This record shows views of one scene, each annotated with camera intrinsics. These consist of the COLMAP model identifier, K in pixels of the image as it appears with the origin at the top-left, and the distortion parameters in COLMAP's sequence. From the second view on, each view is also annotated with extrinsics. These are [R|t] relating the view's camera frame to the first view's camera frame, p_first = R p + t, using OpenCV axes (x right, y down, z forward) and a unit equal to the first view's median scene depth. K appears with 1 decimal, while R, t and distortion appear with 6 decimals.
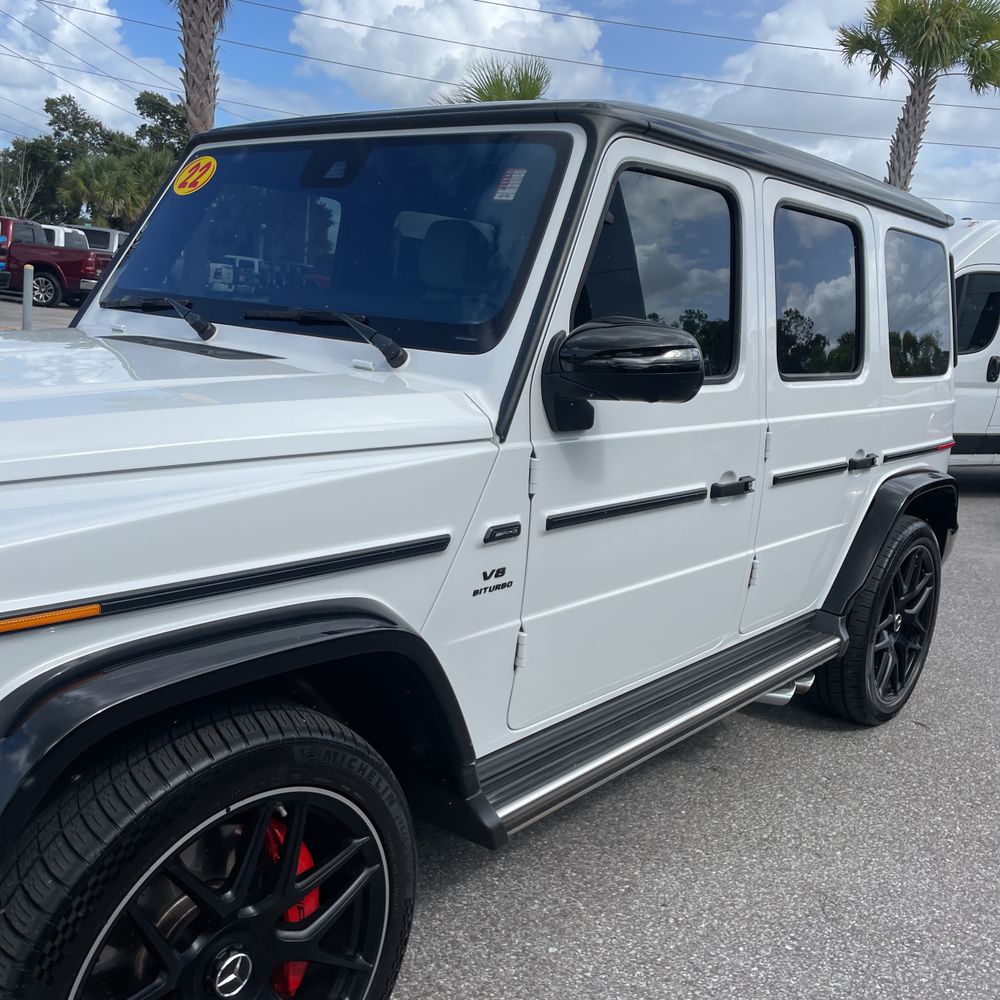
lens RADIAL K [[1006.9, 0, 500.0], [0, 1006.9, 500.0], [0, 0, 1]] dist [0.109176, -0.147091]
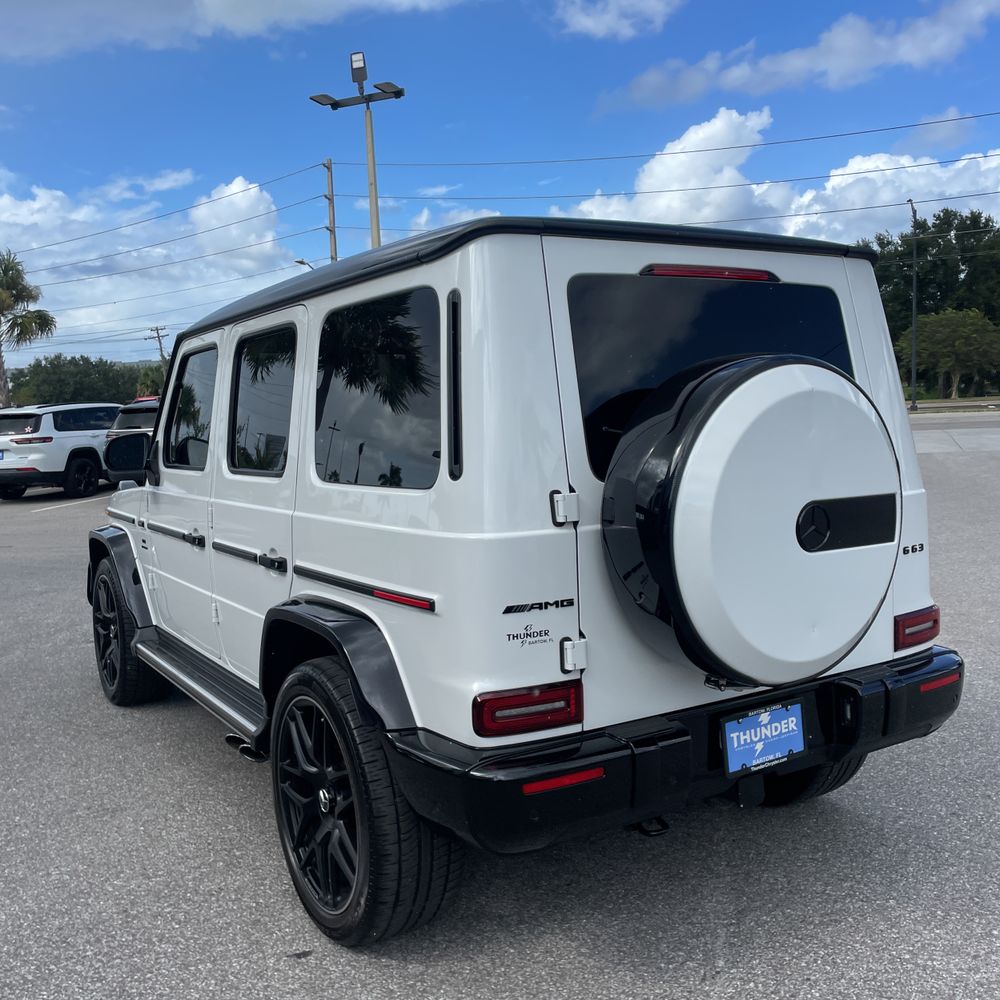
lens RADIAL K [[1004.2, 0, 469.8], [0, 1004.2, 522.0], [0, 0, 1]] dist [0.124122, -0.153444]
pose [[-0.323290, 0.031354, -0.945780, 1.830498], [-0.173907, 0.980460, 0.091950, -0.297214], [0.930183, 0.194205, -0.311520, 2.225605]]
